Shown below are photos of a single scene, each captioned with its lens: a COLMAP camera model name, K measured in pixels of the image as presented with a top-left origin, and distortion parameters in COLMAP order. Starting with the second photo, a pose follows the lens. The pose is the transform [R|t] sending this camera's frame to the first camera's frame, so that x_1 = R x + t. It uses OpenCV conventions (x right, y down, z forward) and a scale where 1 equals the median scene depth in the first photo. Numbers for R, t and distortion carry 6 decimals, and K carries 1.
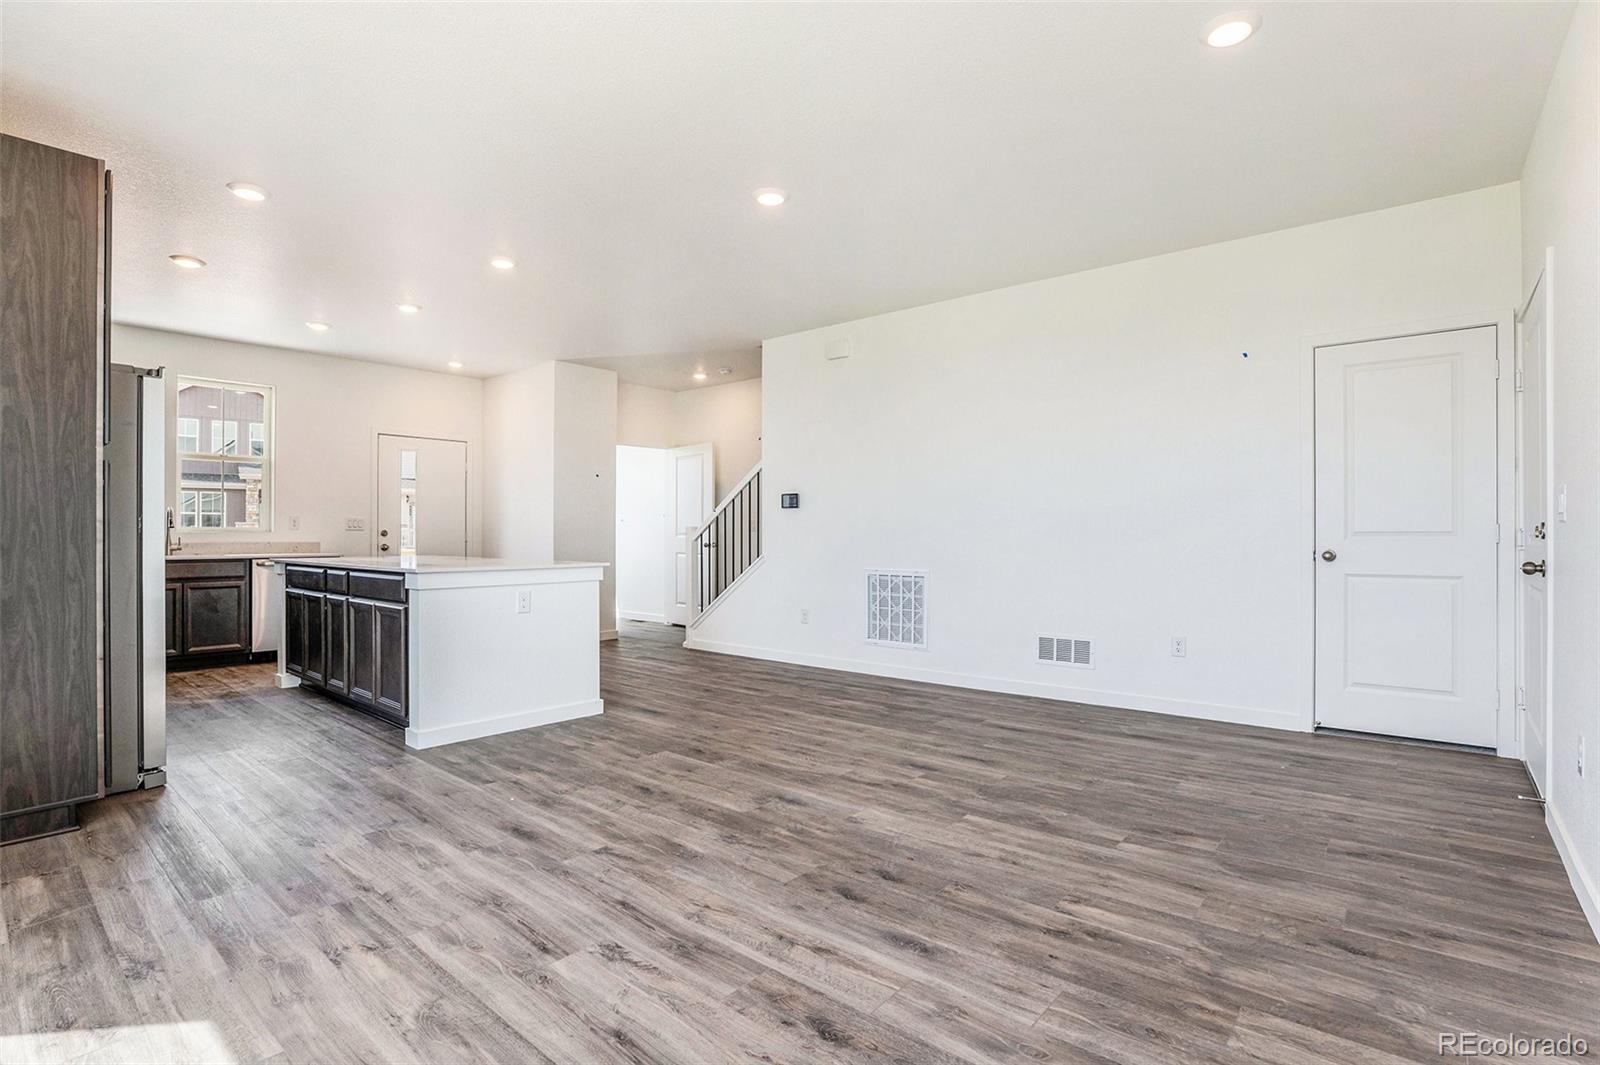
lens RADIAL K [[761.3, 0, 799.7], [0, 761.3, 535.1], [0, 0, 1]] dist [-0.071909, 0.020733]
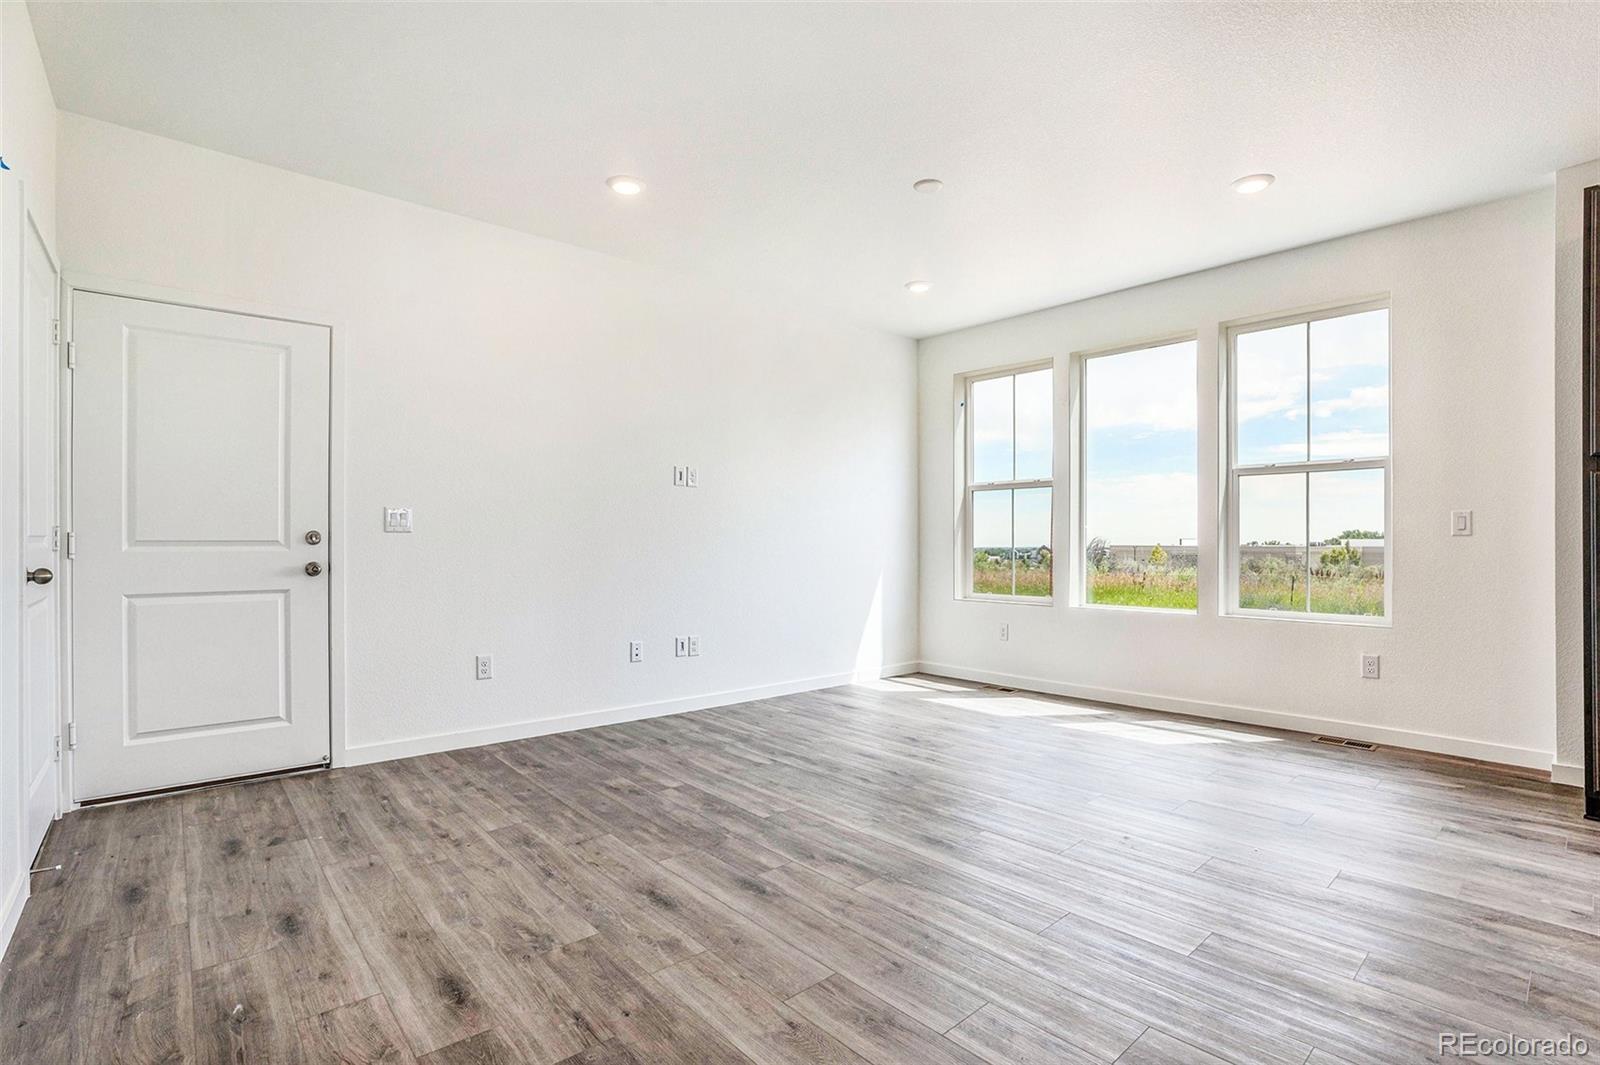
lens RADIAL K [[751.8, 0, 800.6], [0, 751.8, 540.3], [0, 0, 1]] dist [-0.074260, 0.021846]
pose [[-0.989700, -0.000687, 0.143152, 0.022745], [-0.001861, 0.999966, -0.008069, -0.003351], [-0.143142, -0.008252, -0.989668, 1.708084]]
